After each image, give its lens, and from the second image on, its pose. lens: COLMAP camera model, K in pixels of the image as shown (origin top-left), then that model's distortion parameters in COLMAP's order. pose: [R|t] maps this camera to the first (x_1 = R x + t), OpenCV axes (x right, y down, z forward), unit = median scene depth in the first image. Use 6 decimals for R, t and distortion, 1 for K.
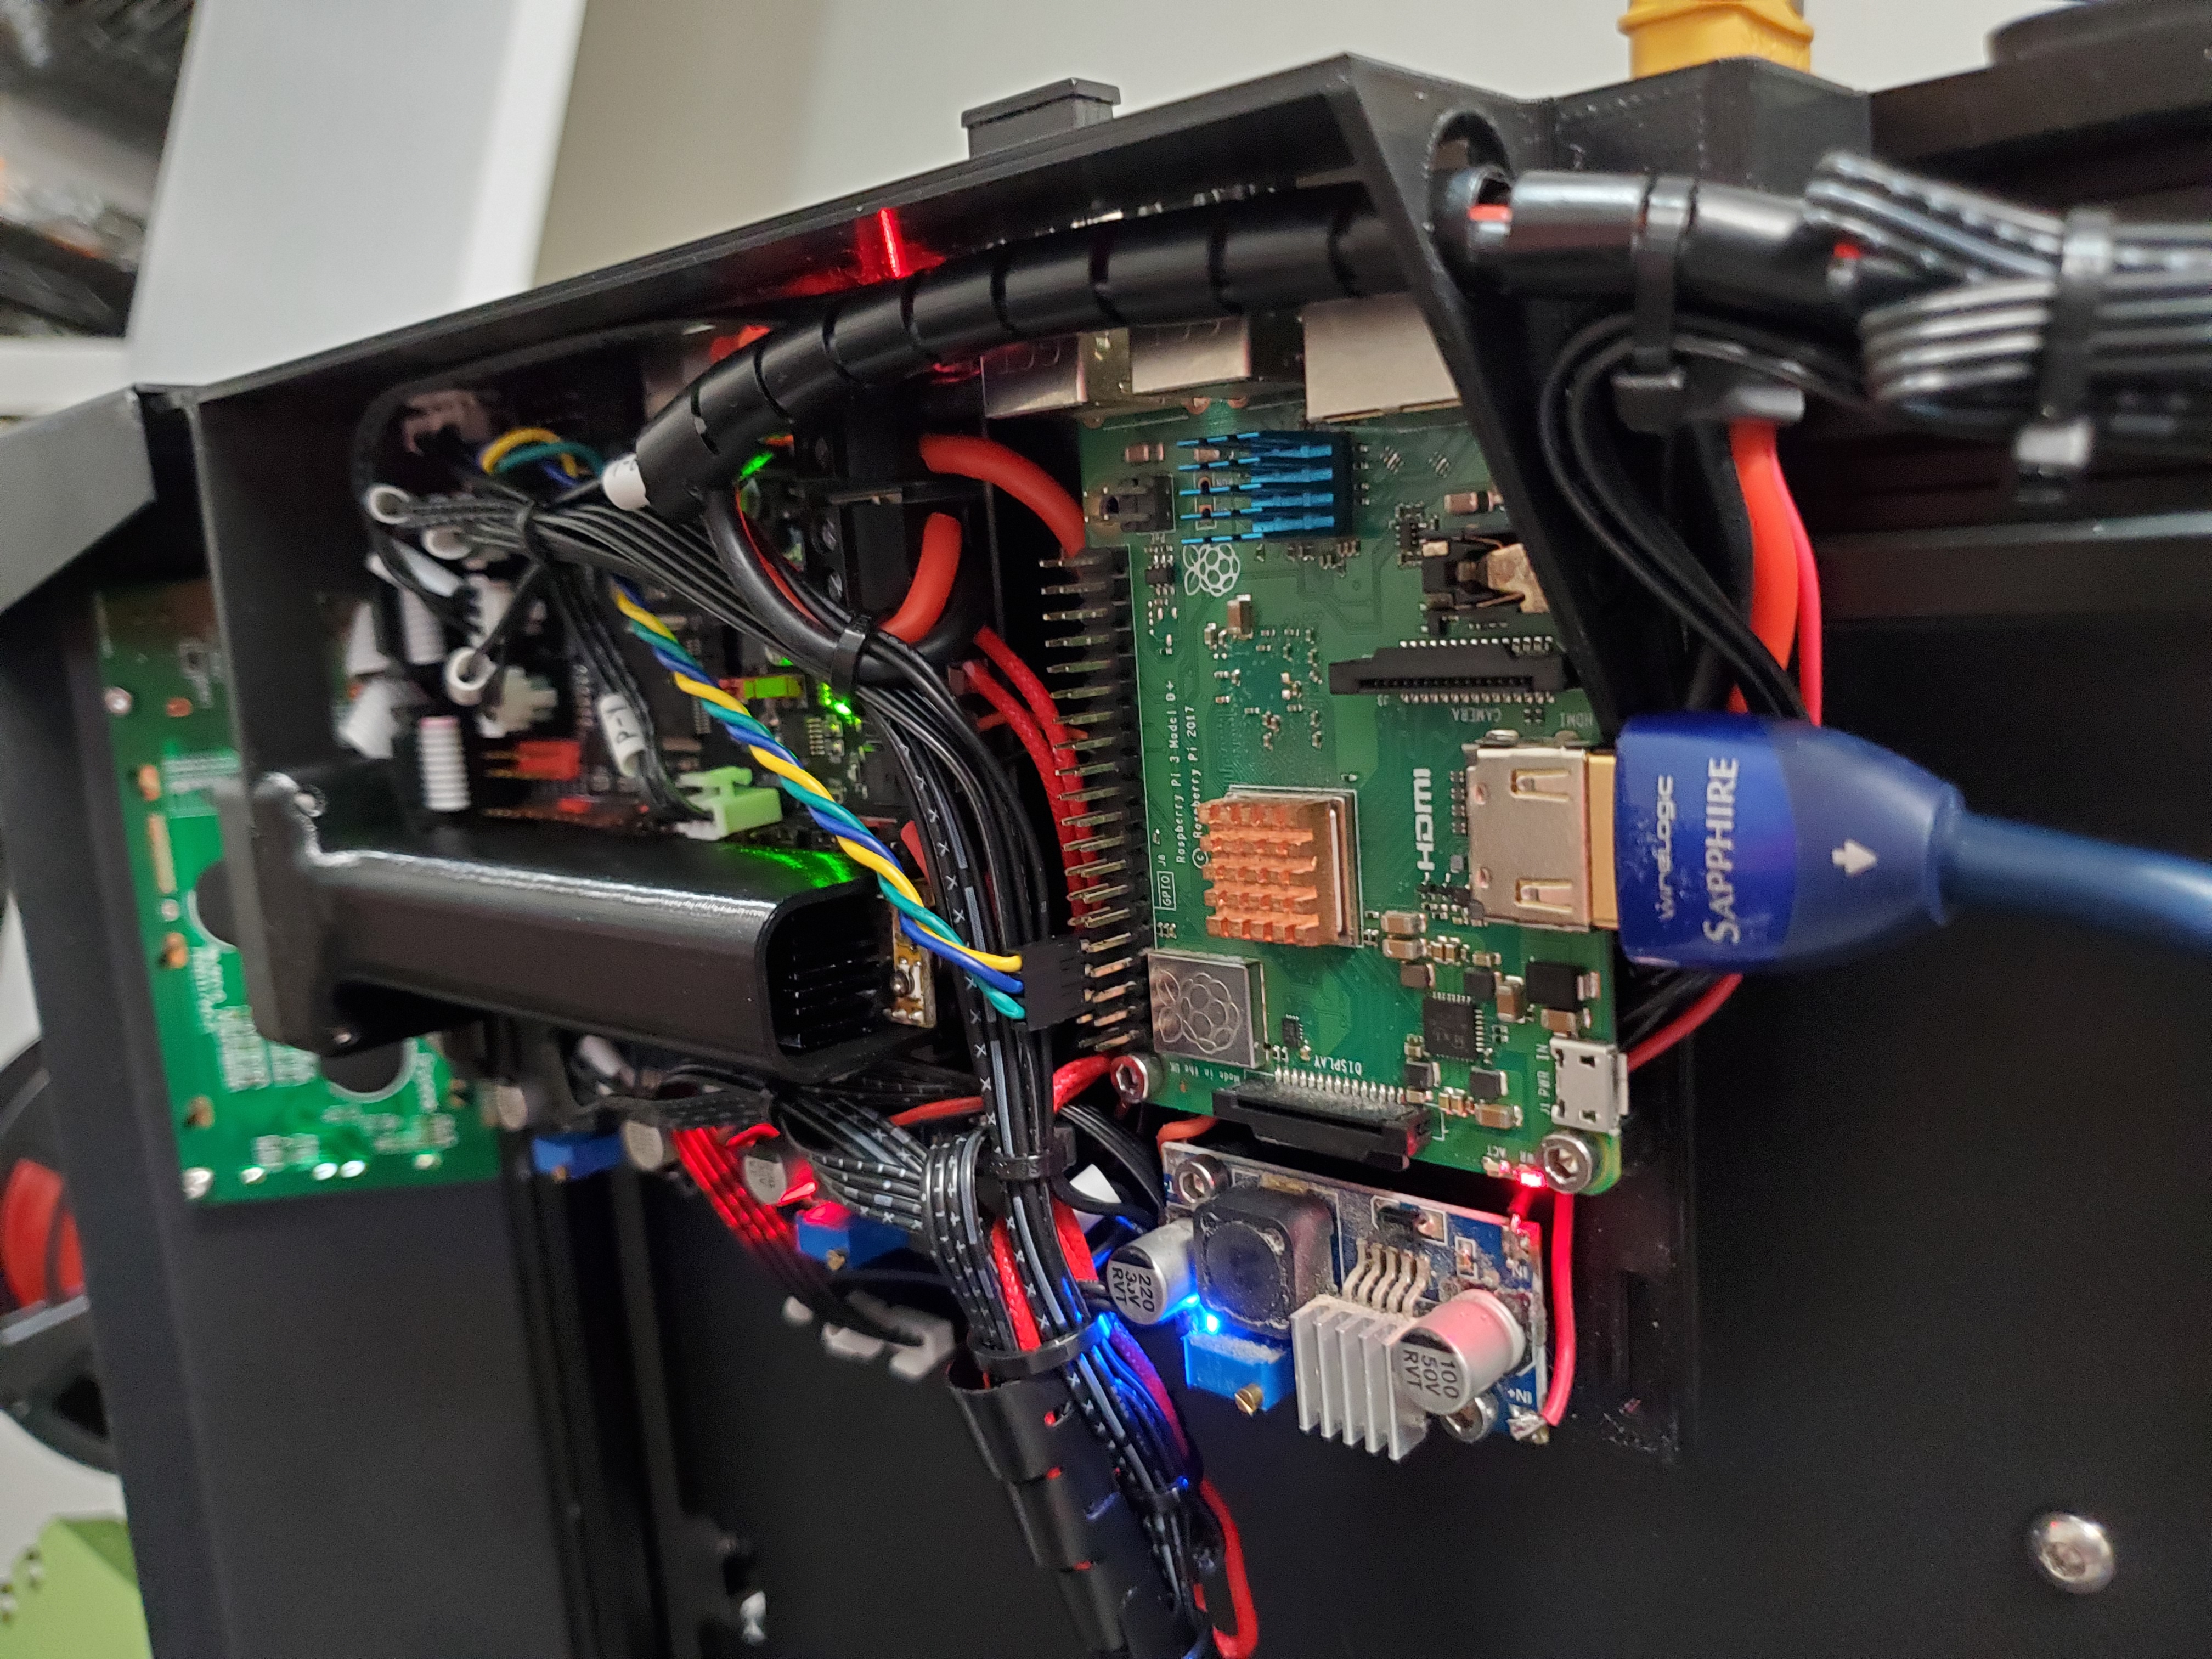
lens RADIAL K [[1717.0, 0, 1107.9], [0, 1717.0, 822.5], [0, 0, 1]] dist [0.000483, -0.011402]
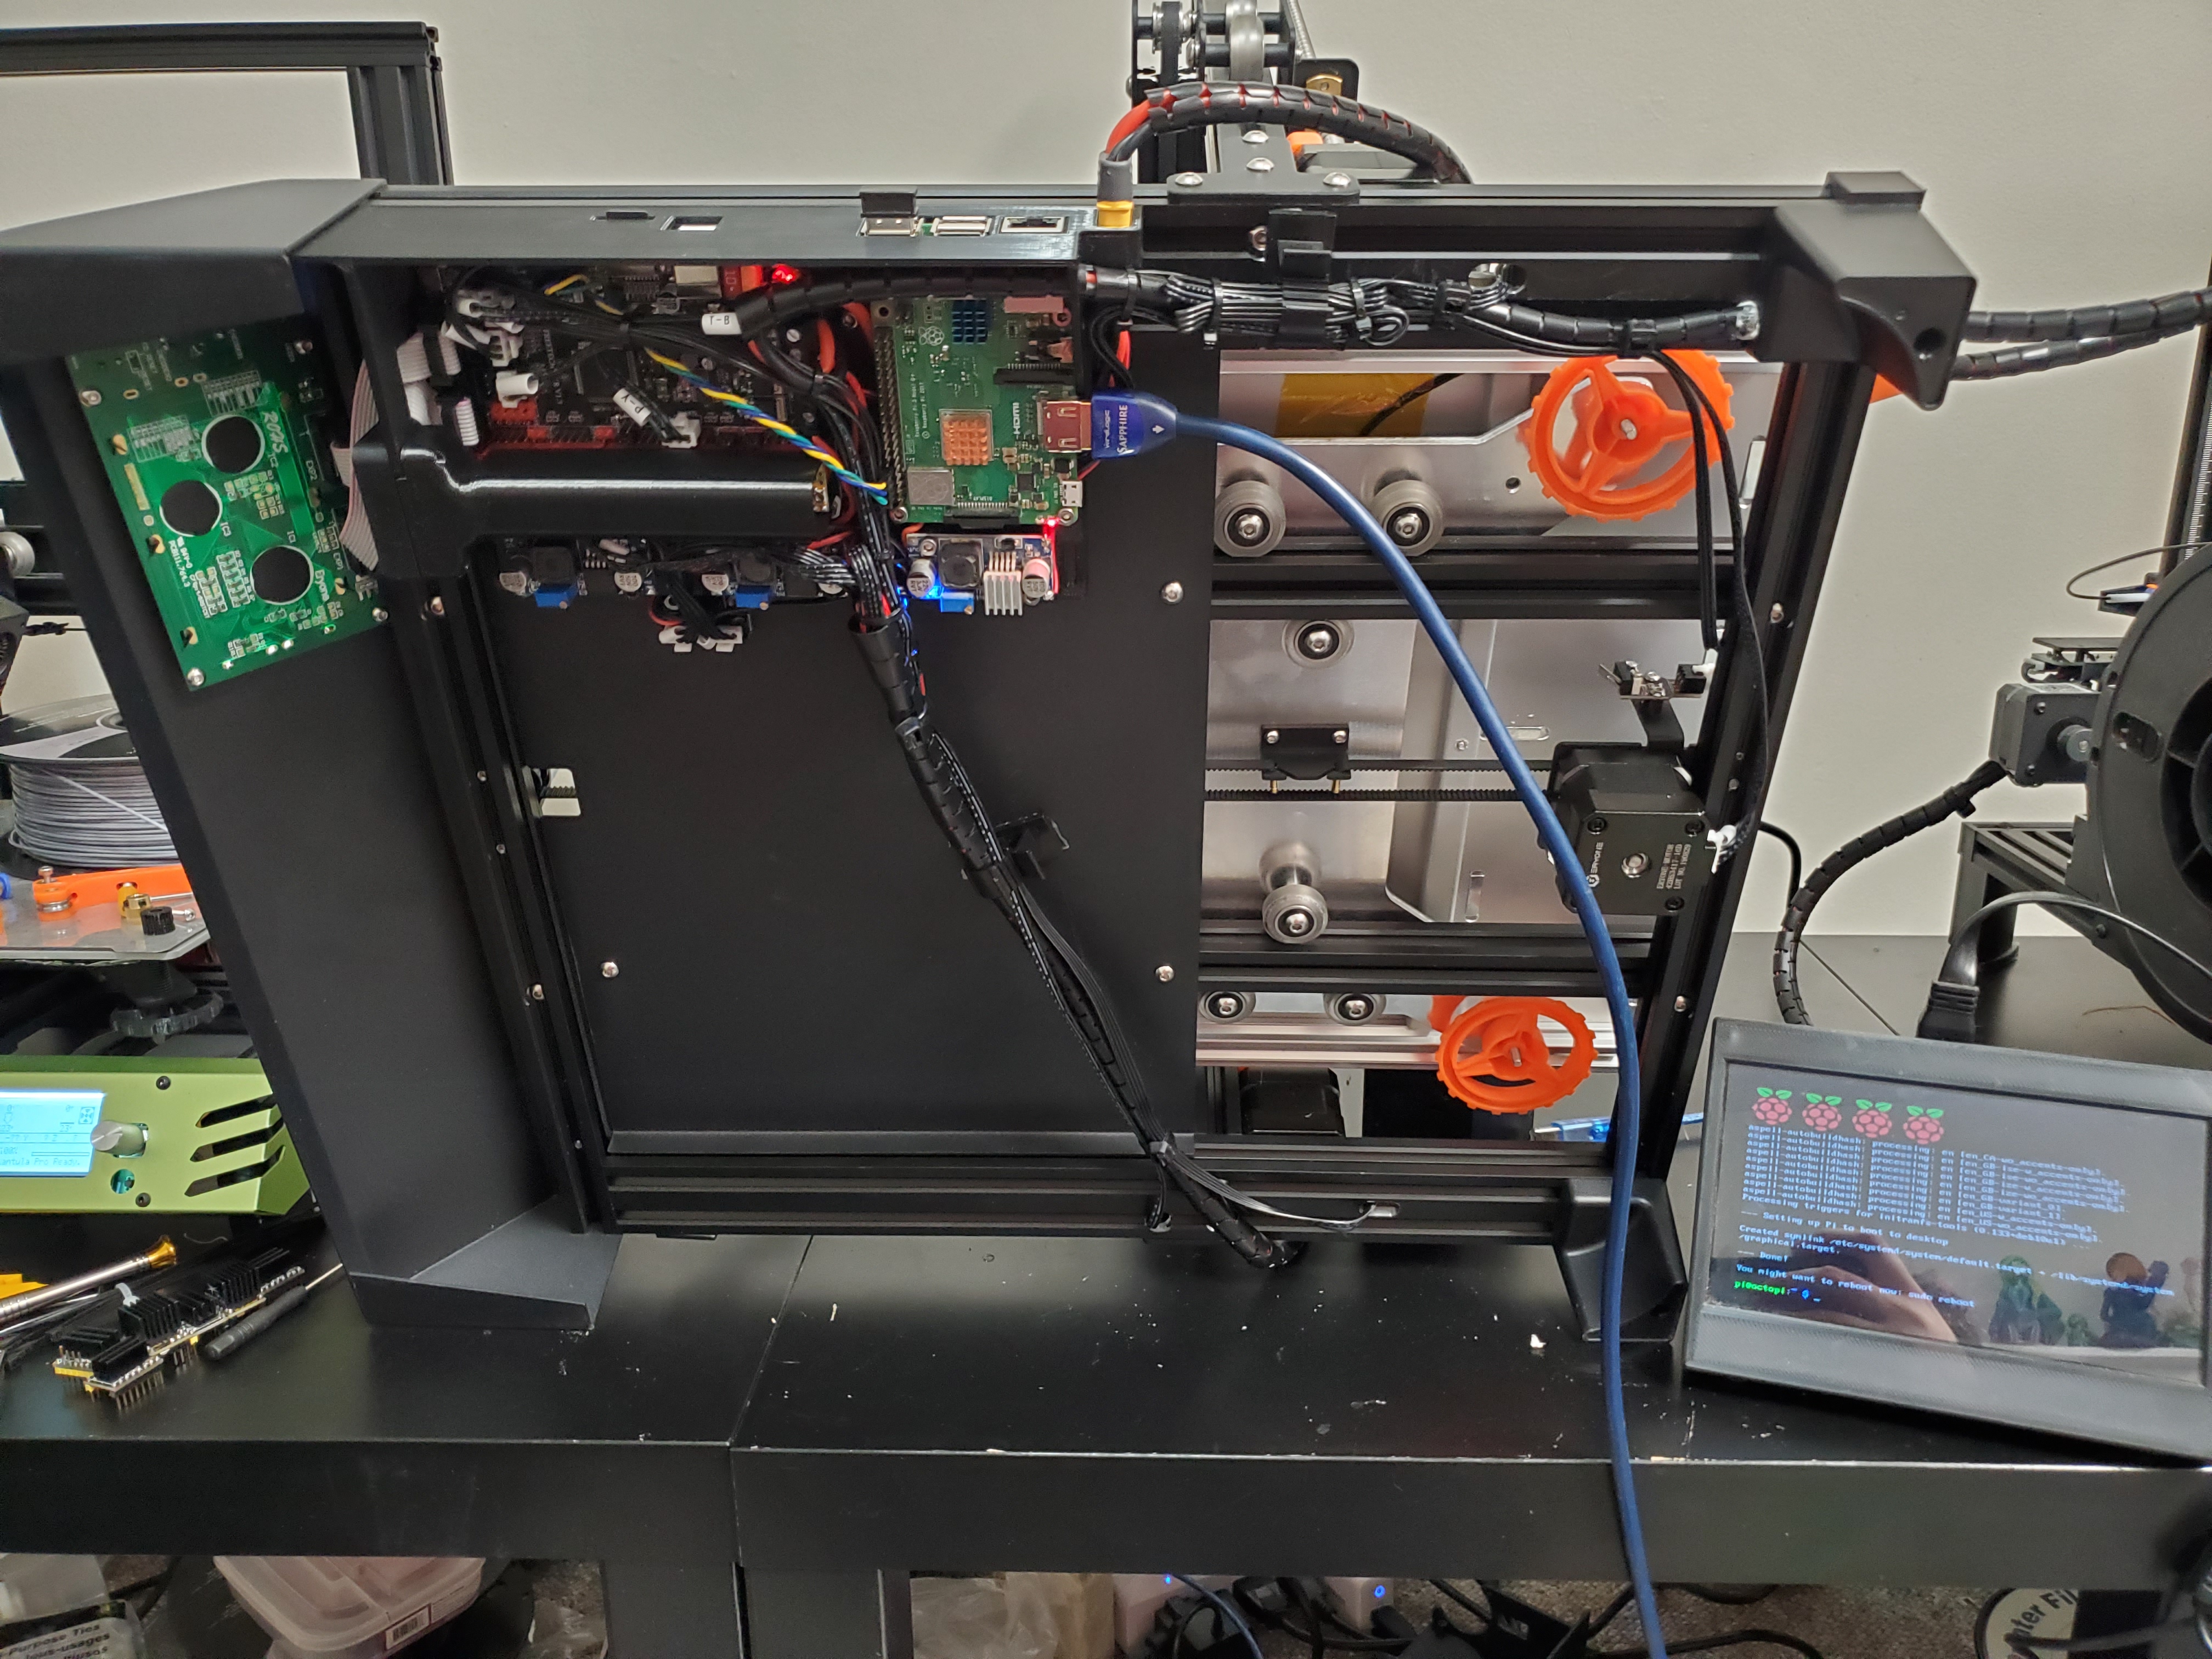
lens RADIAL K [[1717.0, 0, 1103.1], [0, 1717.0, 829.1], [0, 0, 1]] dist [0.000483, -0.011402]
pose [[0.759362, -0.323381, 0.564619, -1.585109], [0.040096, 0.889359, 0.455447, -0.702309], [-0.649432, -0.323210, 0.688312, -1.394074]]
